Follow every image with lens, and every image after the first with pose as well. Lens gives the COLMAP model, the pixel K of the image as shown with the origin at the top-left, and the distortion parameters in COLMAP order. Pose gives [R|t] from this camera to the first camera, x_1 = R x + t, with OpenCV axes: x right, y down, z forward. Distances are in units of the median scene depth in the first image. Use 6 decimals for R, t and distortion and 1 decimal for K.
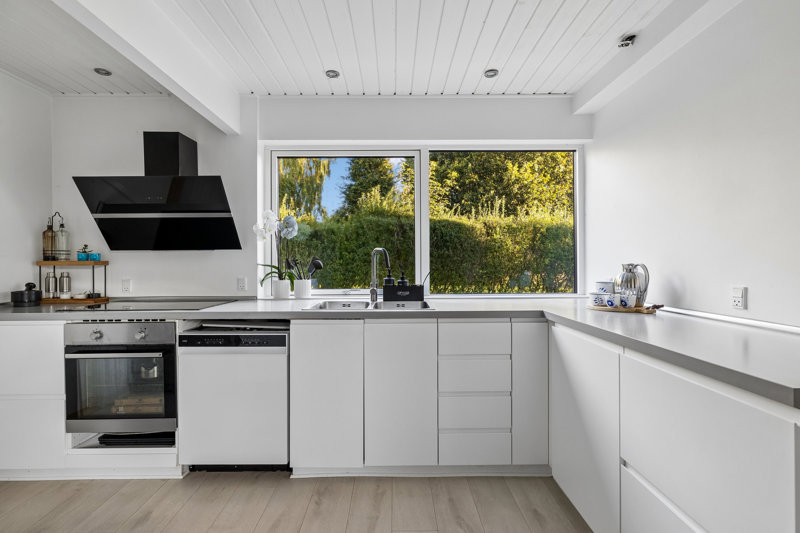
lens RADIAL K [[372.1, 0, 400.0], [0, 372.1, 266.5], [0, 0, 1]] dist [-0.000120, -0.000044]
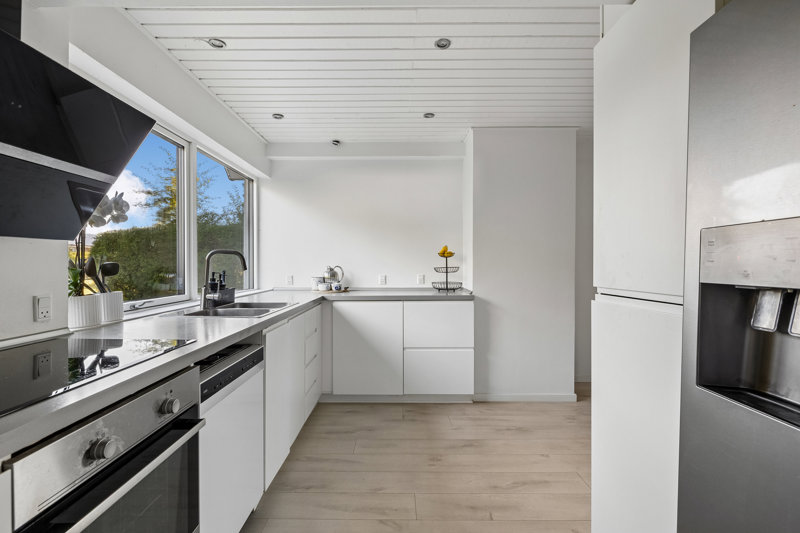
lens RADIAL K [[372.1, 0, 400.0], [0, 372.1, 266.5], [0, 0, 1]] dist [-0.000120, -0.000044]
pose [[0.012024, -0.008015, 0.999896, -0.972291], [0.002029, 0.999966, 0.007992, -0.016086], [-0.999926, 0.001933, 0.012040, 0.535445]]
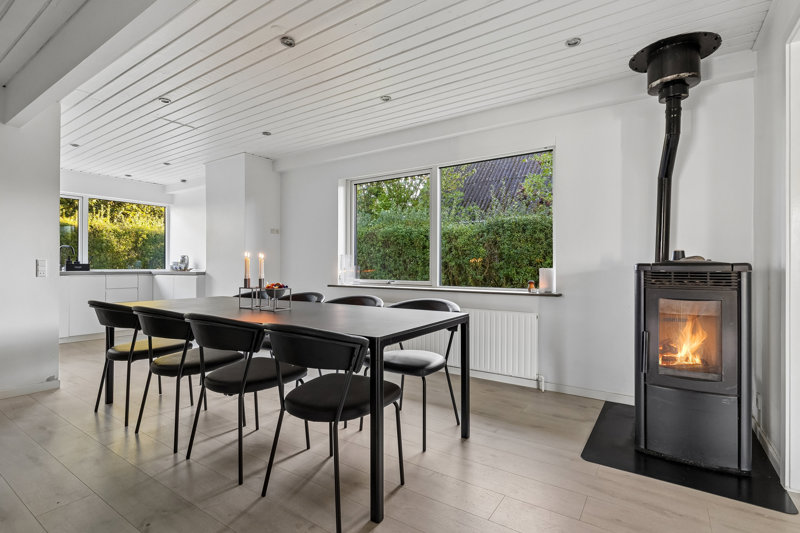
lens RADIAL K [[391.8, 0, 400.0], [0, 391.8, 266.5], [0, 0, 1]] dist [-0.001968, -0.000377]
pose [[0.572615, 0.013947, 0.819706, -0.795368], [-0.003114, 0.999885, -0.014837, 0.101871], [-0.819818, 0.005943, 0.572593, -1.845804]]
